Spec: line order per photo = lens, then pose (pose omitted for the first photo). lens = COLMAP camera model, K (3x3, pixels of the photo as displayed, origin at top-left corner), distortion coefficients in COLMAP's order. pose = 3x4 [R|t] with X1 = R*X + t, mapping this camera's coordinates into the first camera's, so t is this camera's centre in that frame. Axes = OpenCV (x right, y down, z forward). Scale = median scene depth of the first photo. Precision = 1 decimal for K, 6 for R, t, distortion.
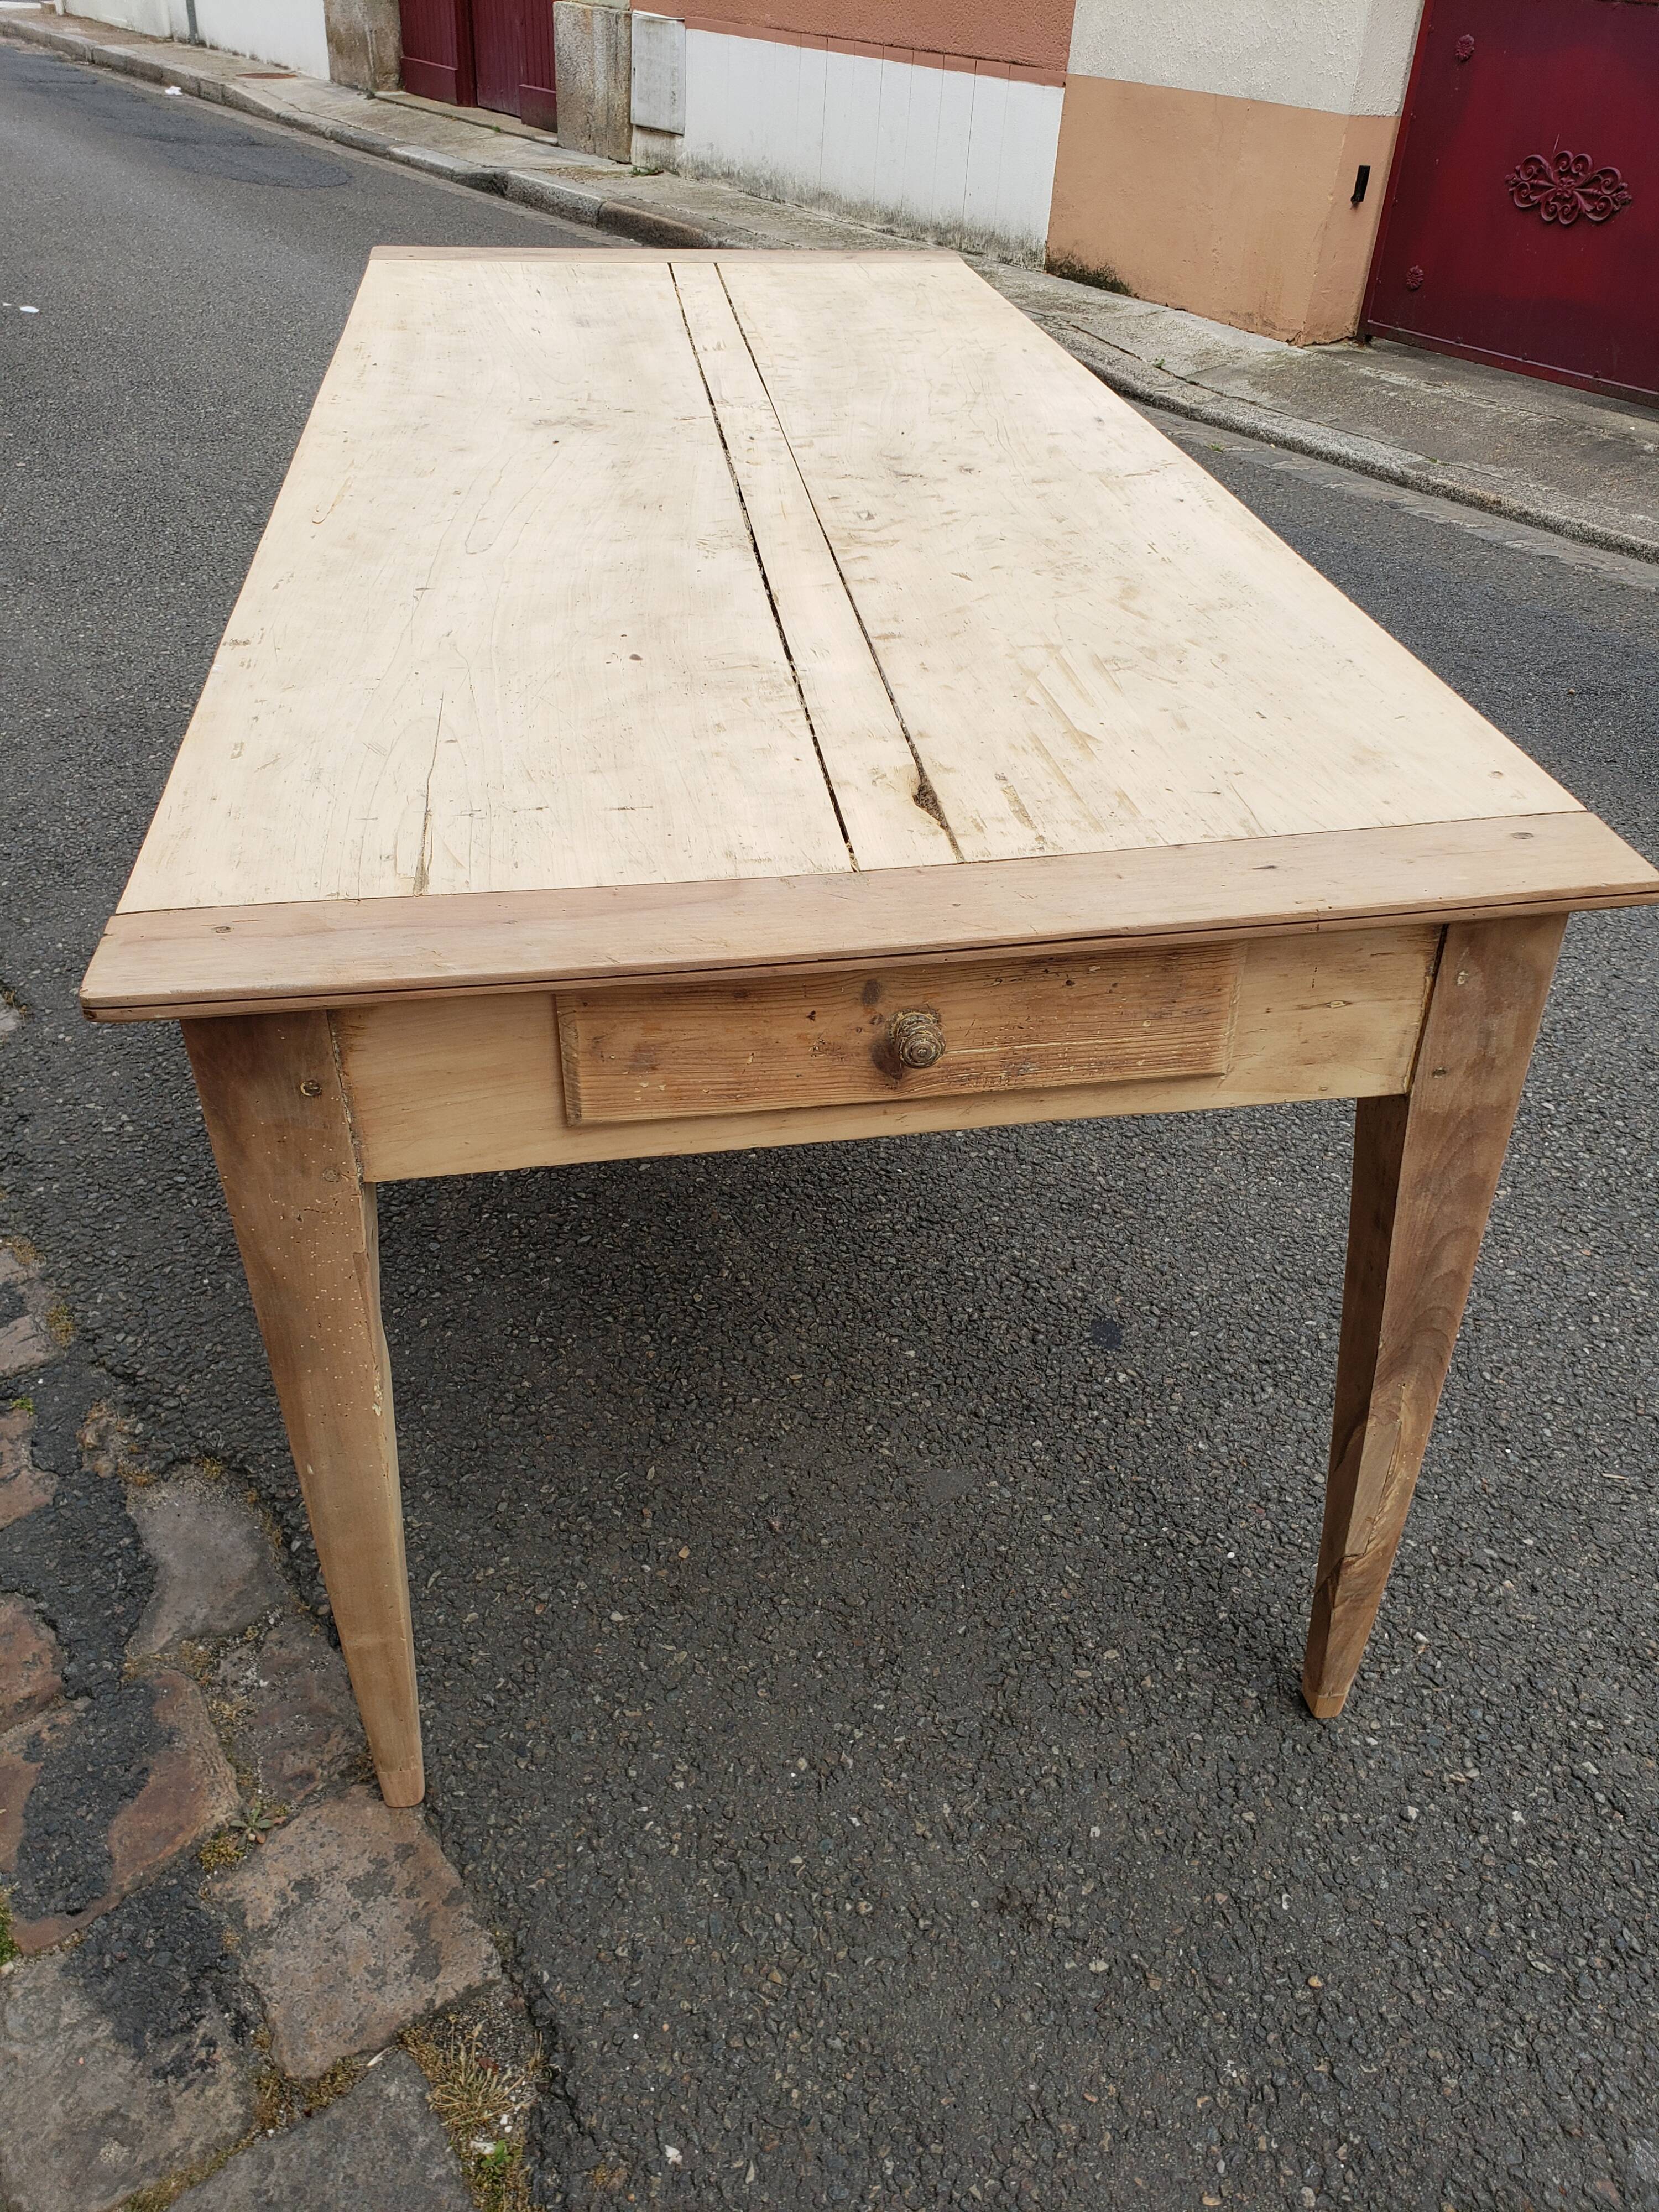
lens RADIAL K [[1746.3, 0, 844.7], [0, 1746.3, 1094.2], [0, 0, 1]] dist [0.009124, 0.014066]
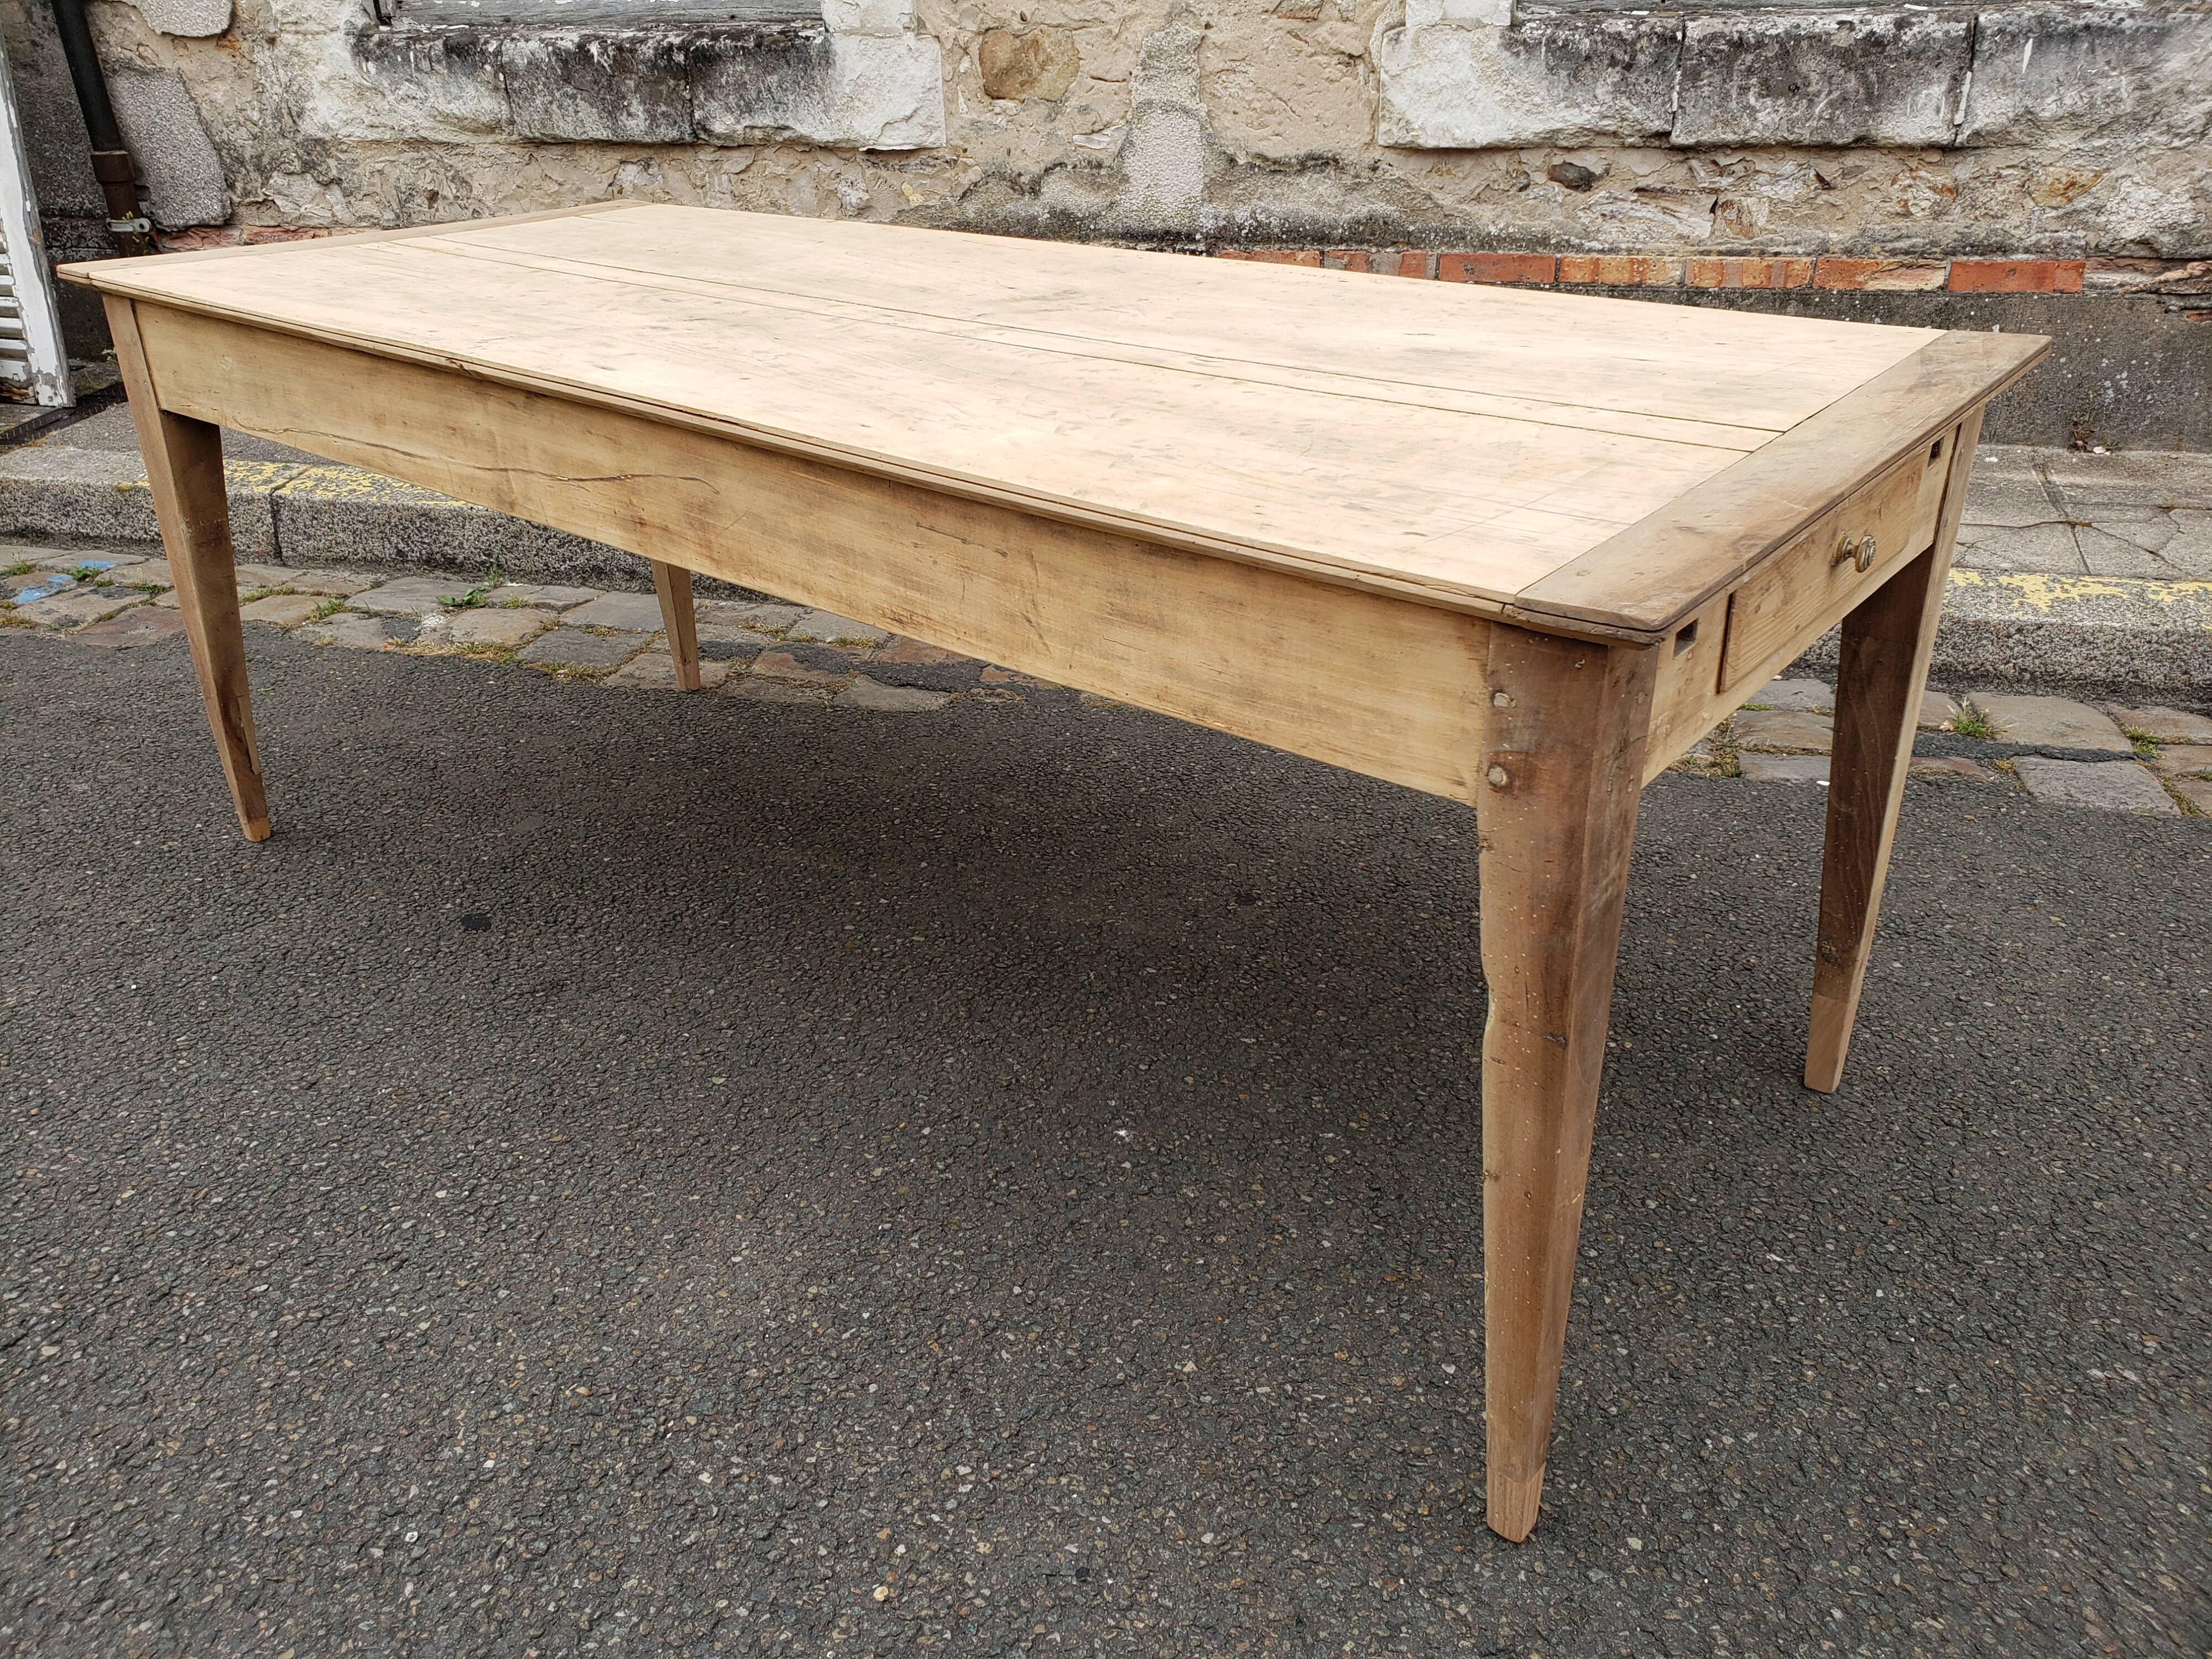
lens RADIAL K [[1746.3, 0, 1083.3], [0, 1746.3, 795.0], [0, 0, 1]] dist [0.009124, 0.014066]
pose [[-0.743664, 0.290933, -0.601932, 0.739351], [-0.377199, 0.560775, 0.737056, -1.329883], [0.551982, 0.775170, -0.307289, 2.077165]]
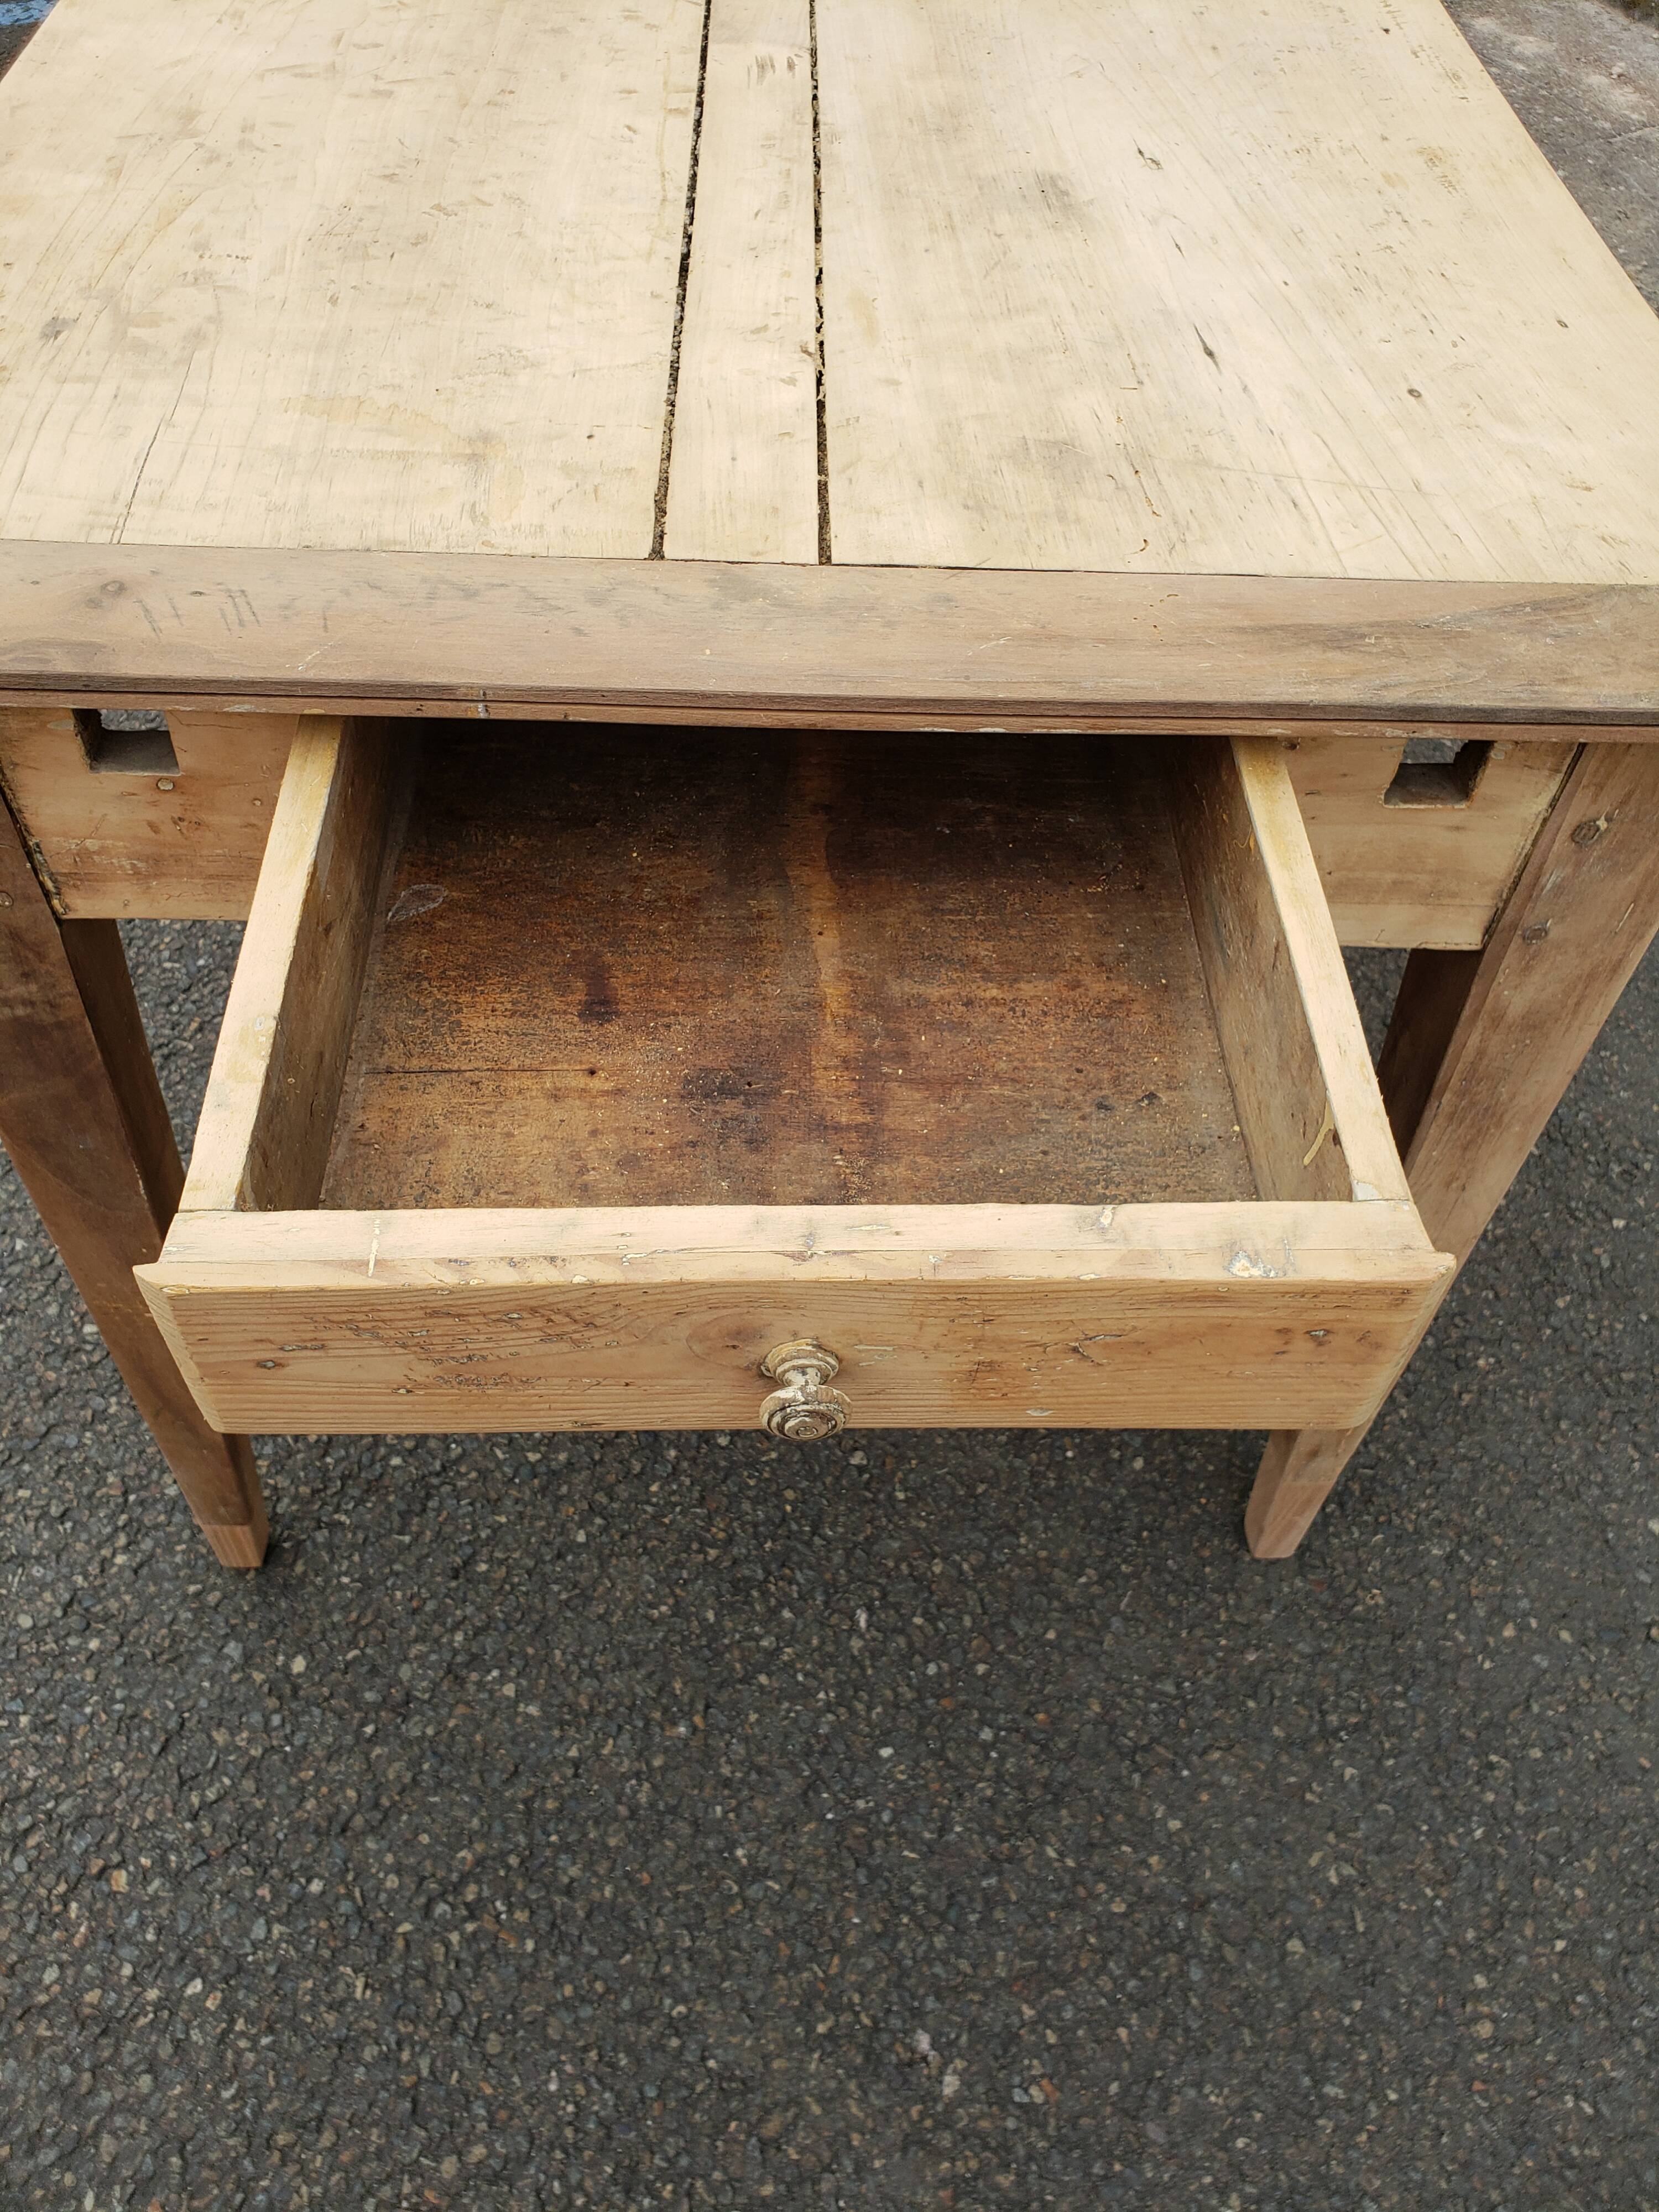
lens RADIAL K [[1746.3, 0, 833.9], [0, 1746.3, 1070.0], [0, 0, 1]] dist [0.009124, 0.014066]
pose [[-0.989000, -0.145797, 0.024936, -0.224725], [0.009526, 0.105455, 0.994378, -1.365083], [-0.147607, 0.983678, -0.102906, 2.034639]]
